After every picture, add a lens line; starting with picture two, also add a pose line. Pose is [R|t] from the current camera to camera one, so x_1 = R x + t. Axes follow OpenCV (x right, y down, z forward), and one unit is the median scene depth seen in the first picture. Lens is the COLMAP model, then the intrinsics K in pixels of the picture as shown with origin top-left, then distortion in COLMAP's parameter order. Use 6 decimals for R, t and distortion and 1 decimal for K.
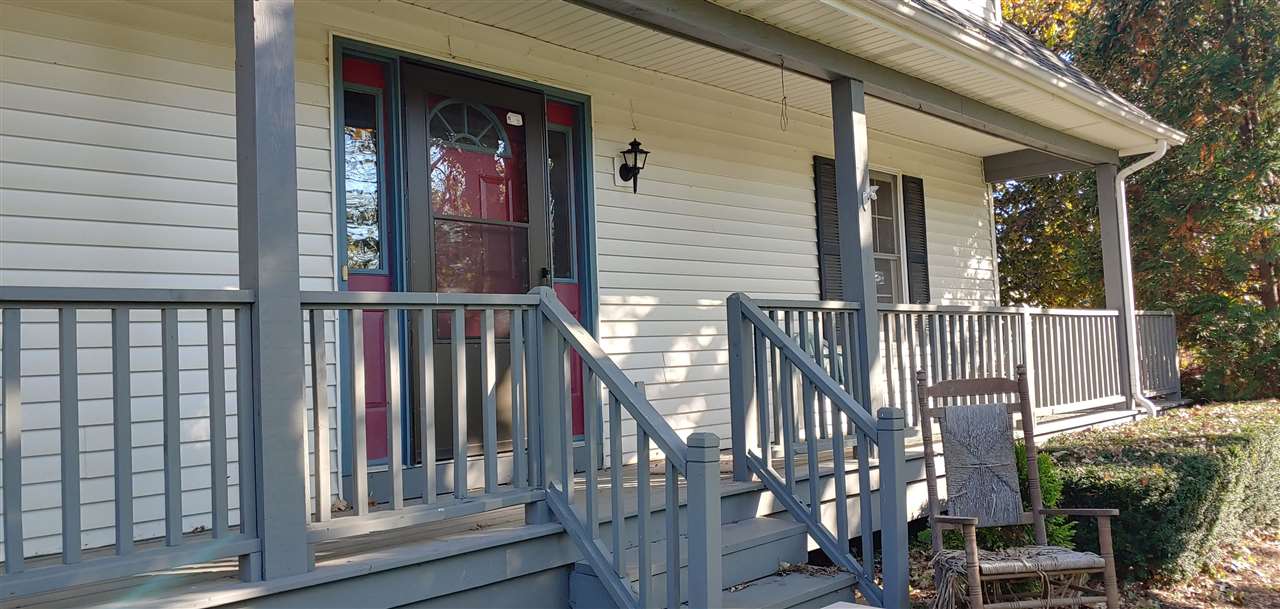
lens RADIAL K [[968.3, 0, 681.8], [0, 968.3, 309.0], [0, 0, 1]] dist [-0.005937, -0.002936]
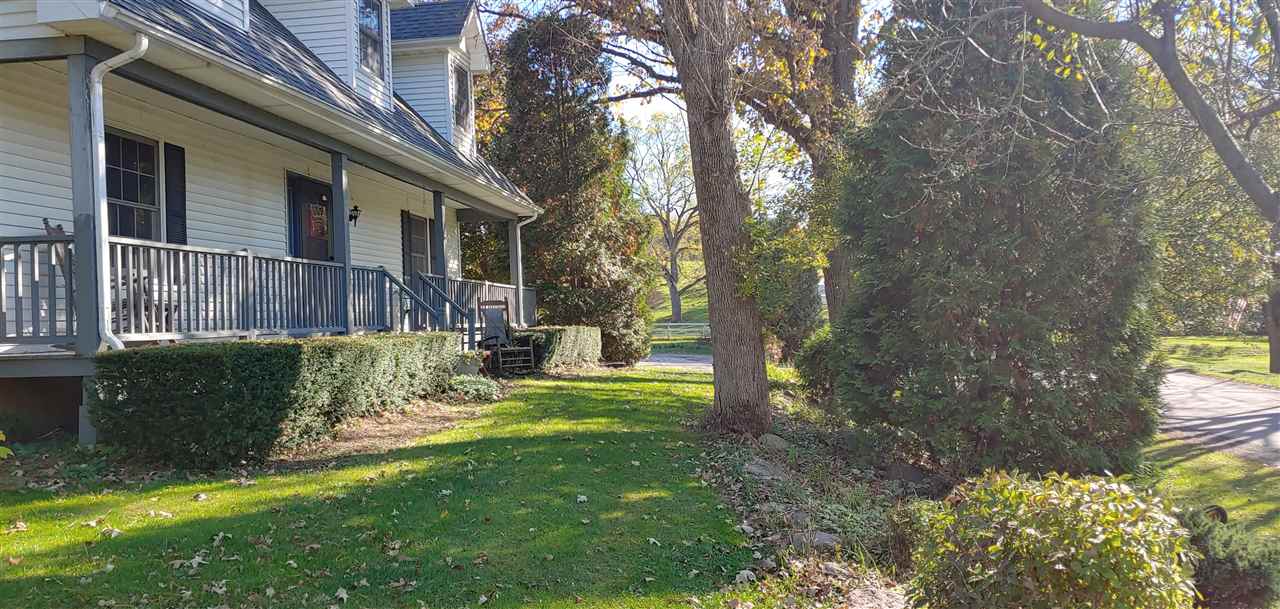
lens RADIAL K [[968.3, 0, 681.8], [0, 968.3, 309.0], [0, 0, 1]] dist [-0.005937, -0.002936]
pose [[0.793308, 0.028344, 0.608161, -0.602208], [-0.036133, 0.999347, 0.000557, 0.039660], [-0.607748, -0.022417, 0.793814, -1.008248]]
